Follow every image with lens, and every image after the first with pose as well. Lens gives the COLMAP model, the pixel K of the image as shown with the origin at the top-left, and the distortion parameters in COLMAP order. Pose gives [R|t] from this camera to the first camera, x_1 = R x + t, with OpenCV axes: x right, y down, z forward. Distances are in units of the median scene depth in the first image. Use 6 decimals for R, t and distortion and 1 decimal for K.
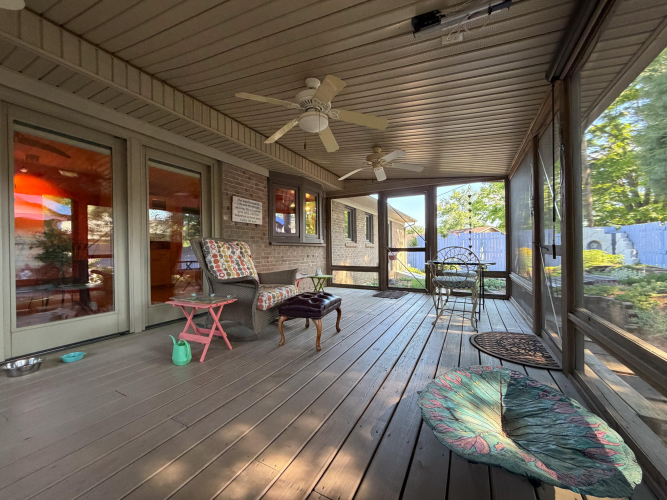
lens RADIAL K [[272.2, 0, 335.1], [0, 272.2, 252.9], [0, 0, 1]] dist [-0.006367, -0.000057]
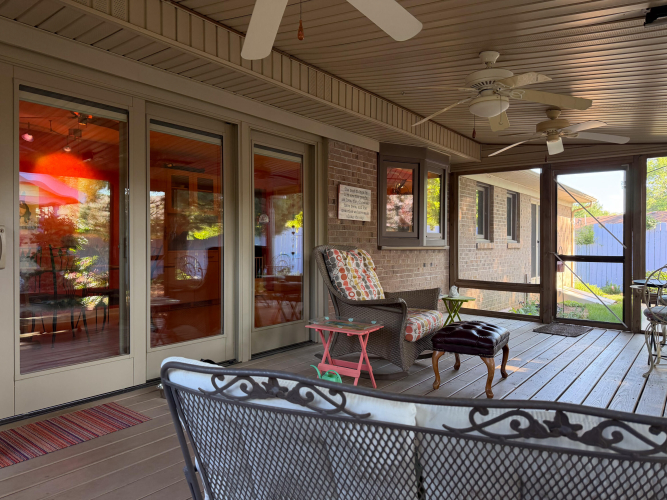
lens RADIAL K [[486.9, 0, 329.6], [0, 486.9, 247.8], [0, 0, 1]] dist [0.042223, -0.054865]
pose [[0.982613, 0.014911, -0.185065, -0.156309], [-0.015333, 0.999882, -0.000847, -0.037217], [0.185031, 0.003670, 0.982726, -0.284597]]
